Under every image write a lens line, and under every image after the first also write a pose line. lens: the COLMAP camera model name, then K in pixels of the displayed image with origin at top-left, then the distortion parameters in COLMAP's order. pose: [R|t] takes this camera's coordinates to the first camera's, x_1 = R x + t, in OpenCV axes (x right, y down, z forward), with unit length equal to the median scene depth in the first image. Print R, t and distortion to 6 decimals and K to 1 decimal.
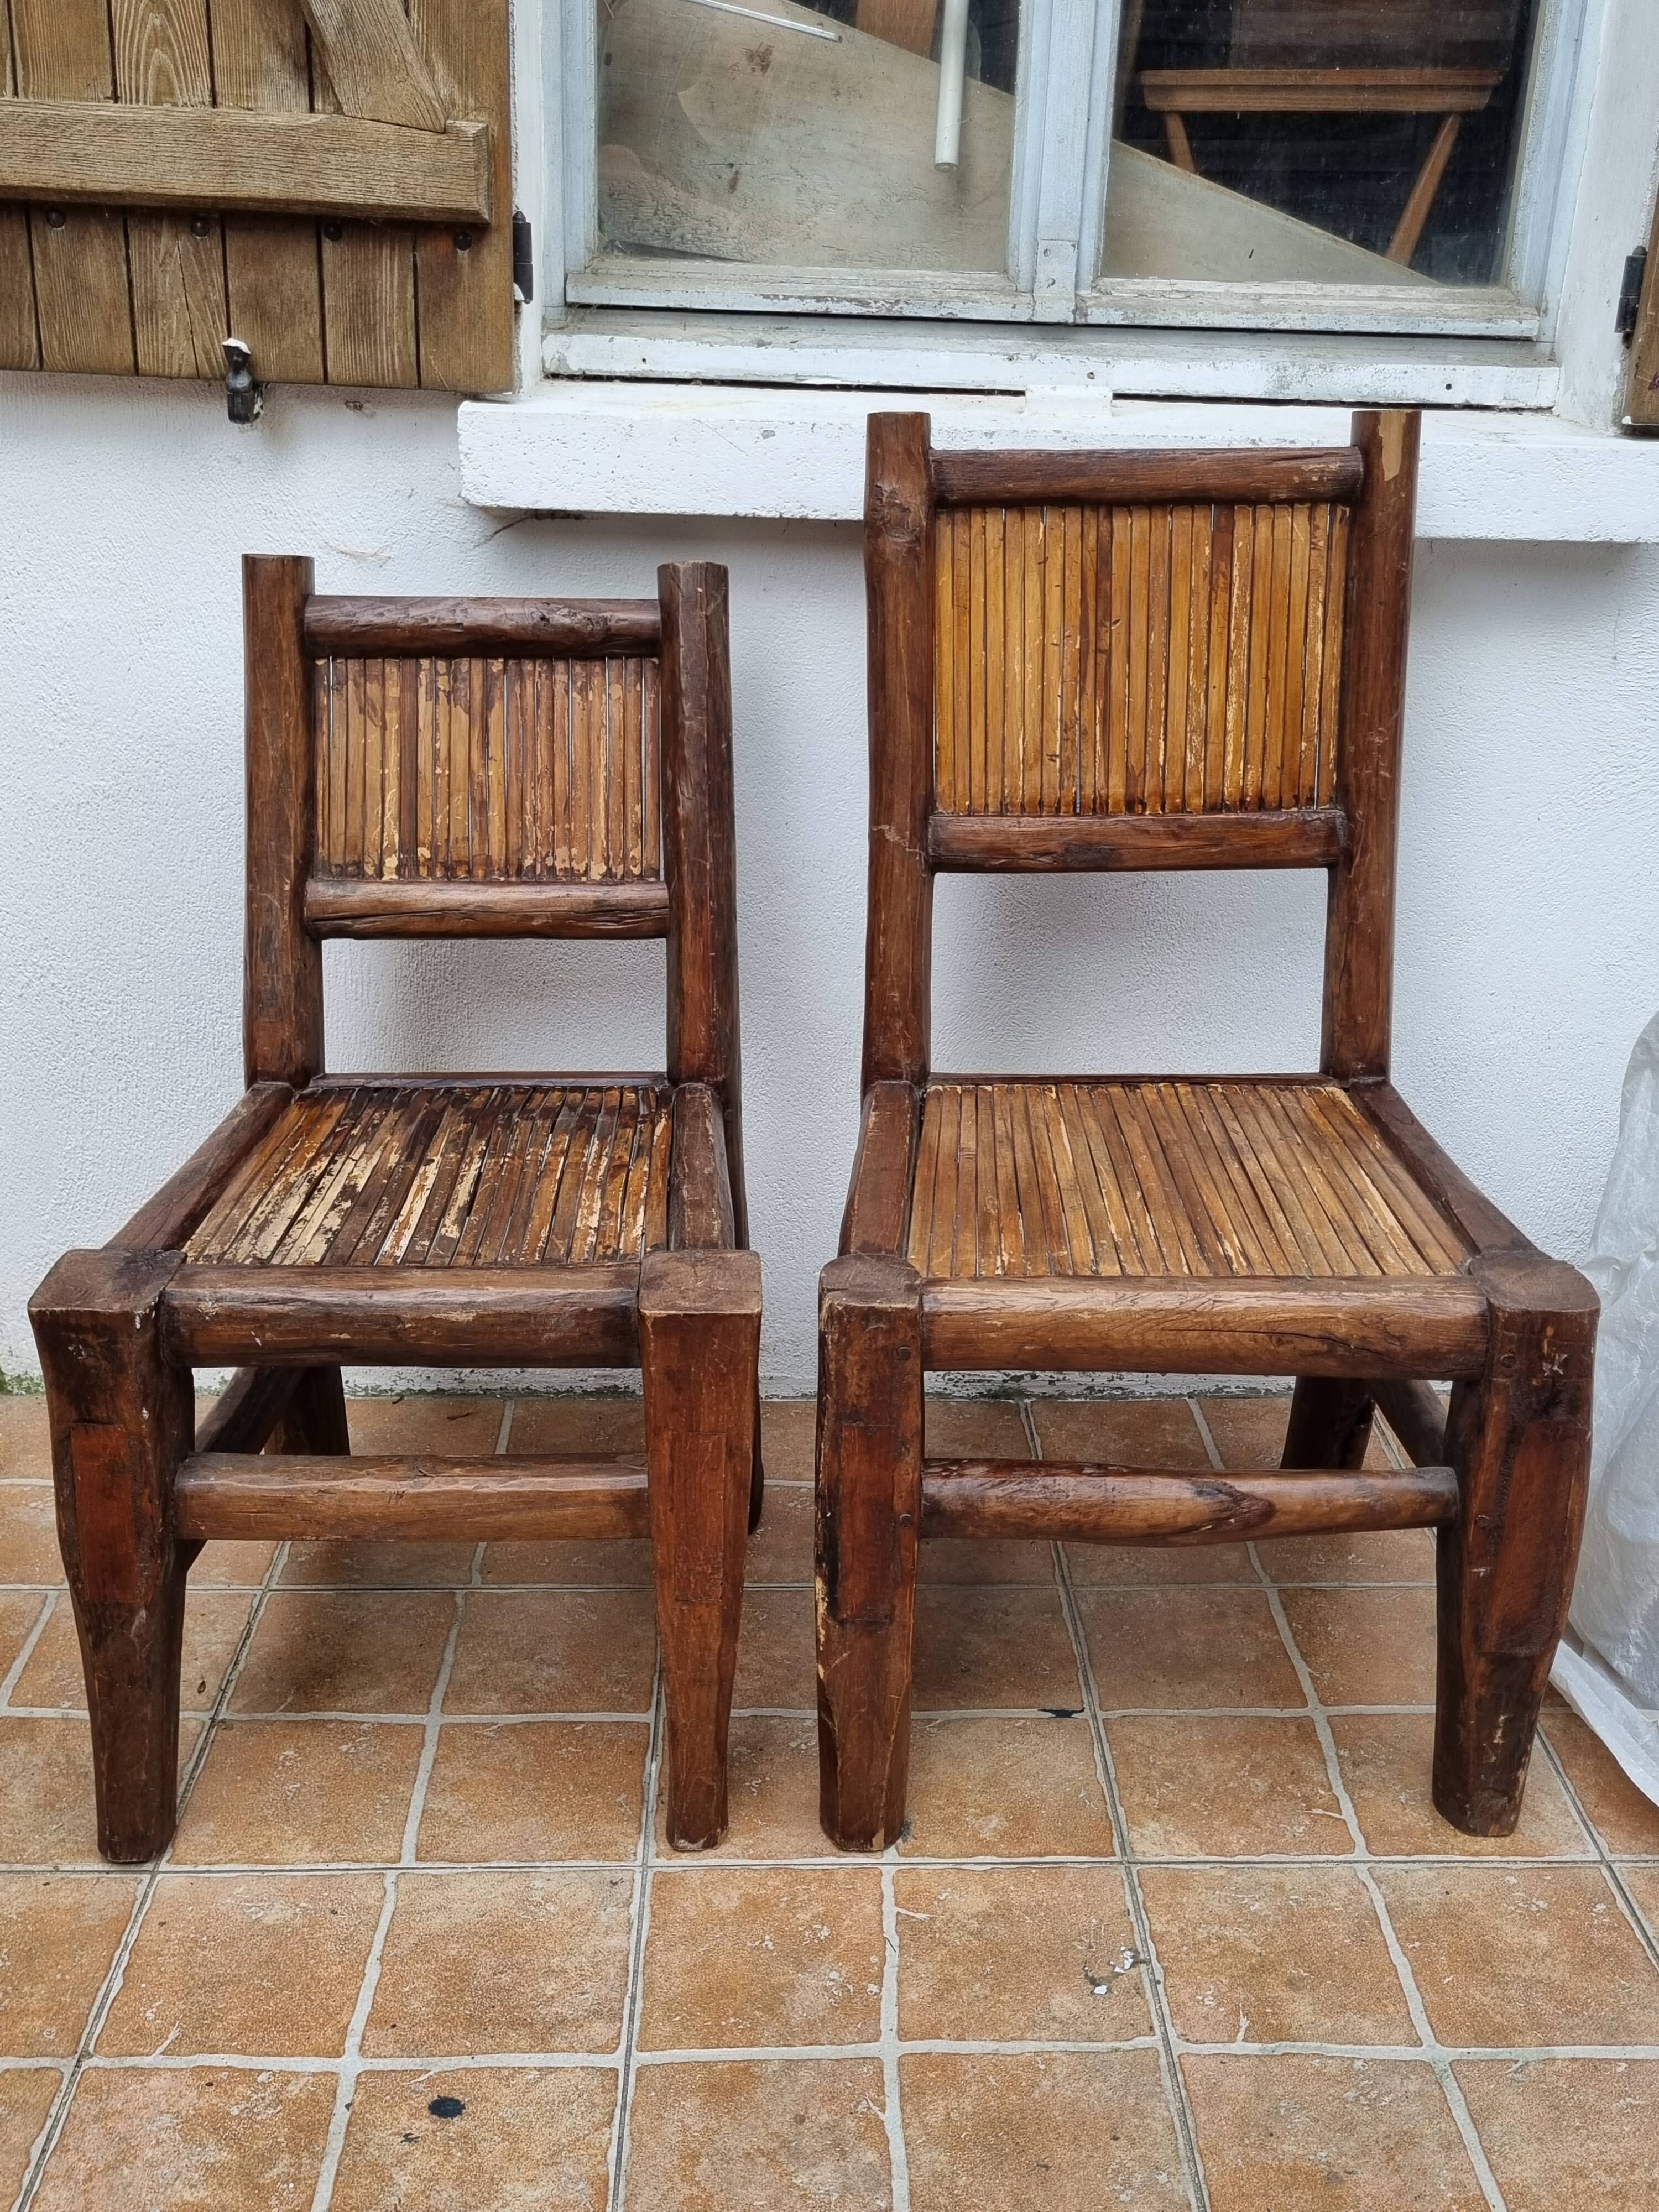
lens RADIAL K [[2175.8, 0, 835.2], [0, 2175.8, 1063.2], [0, 0, 1]] dist [0.035839, 0.000000]
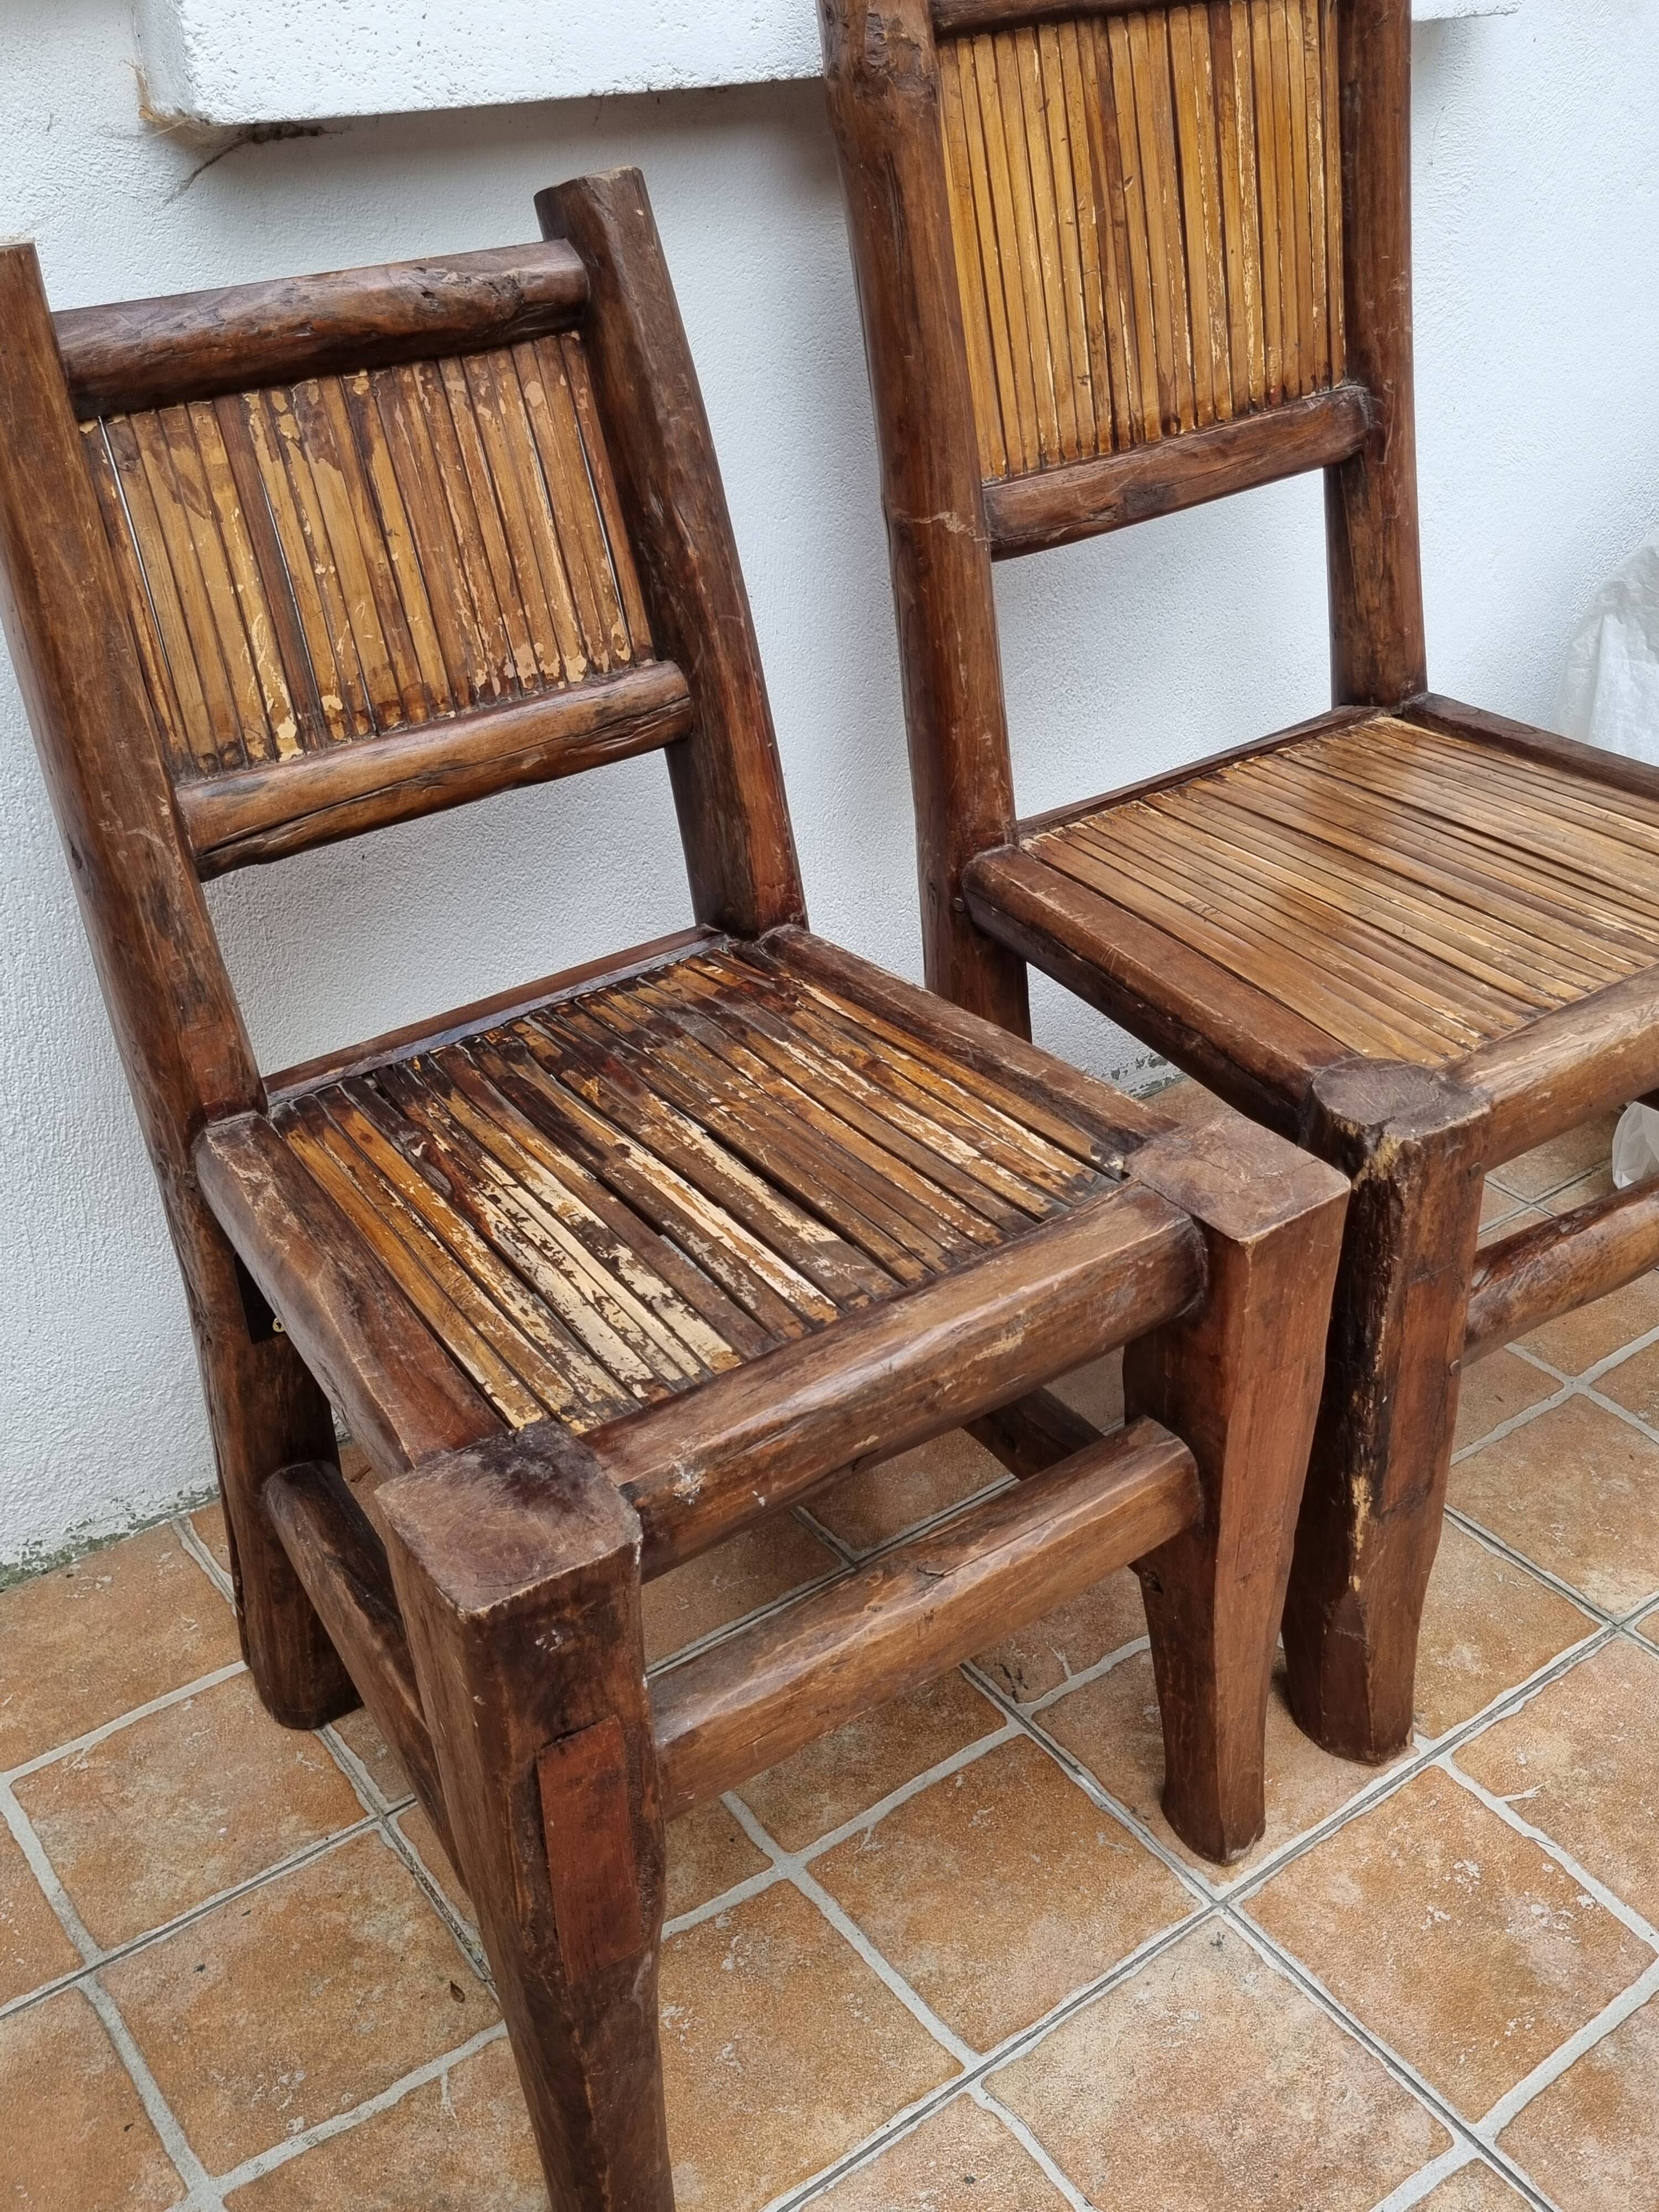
lens RADIAL K [[2175.8, 0, 856.7], [0, 2175.8, 1091.1], [0, 0, 1]] dist [0.035839, 0.000000]
pose [[0.822735, -0.324313, 0.466828, -0.410738], [0.243558, 0.943187, 0.226003, -0.099393], [-0.513602, -0.072241, 0.854982, 0.375721]]
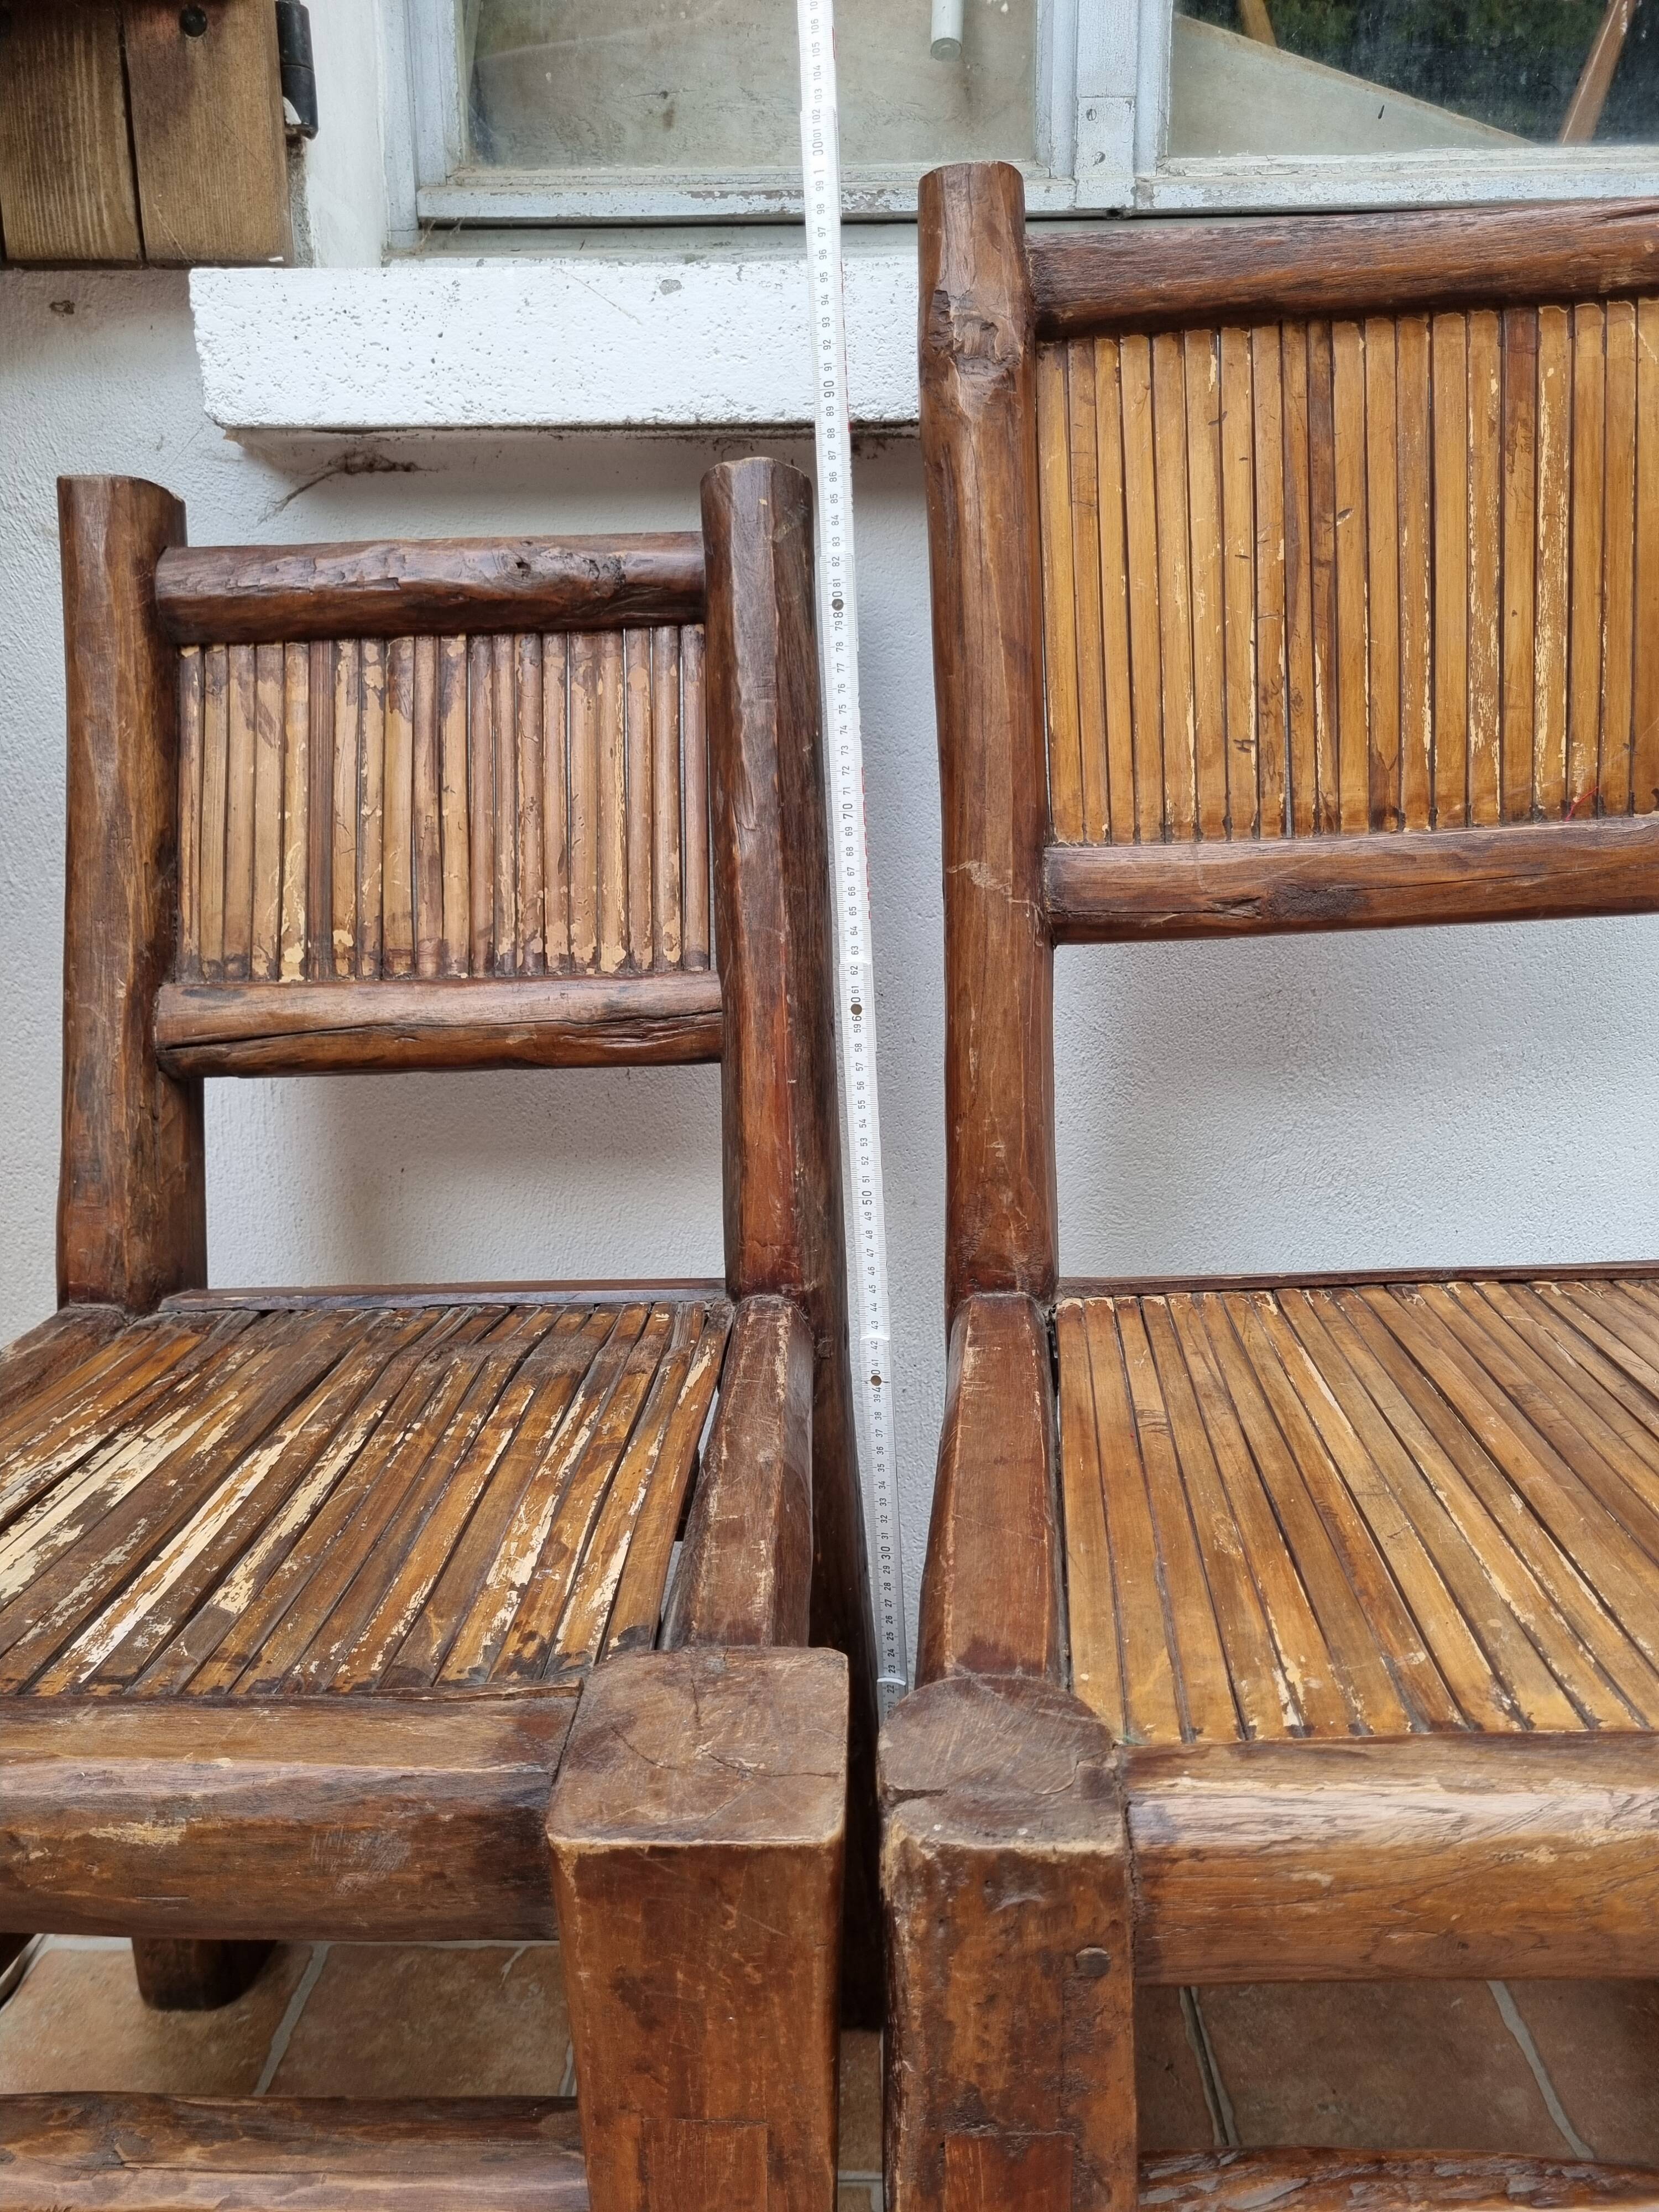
lens RADIAL K [[1694.1, 0, 826.0], [0, 1694.1, 1095.6], [0, 0, 1]] dist [0.050804, -0.042790]
pose [[0.998279, -0.036310, -0.046048, 0.002228], [0.030757, 0.992769, -0.116031, 0.007570], [0.049928, 0.114415, 0.992178, 0.546744]]
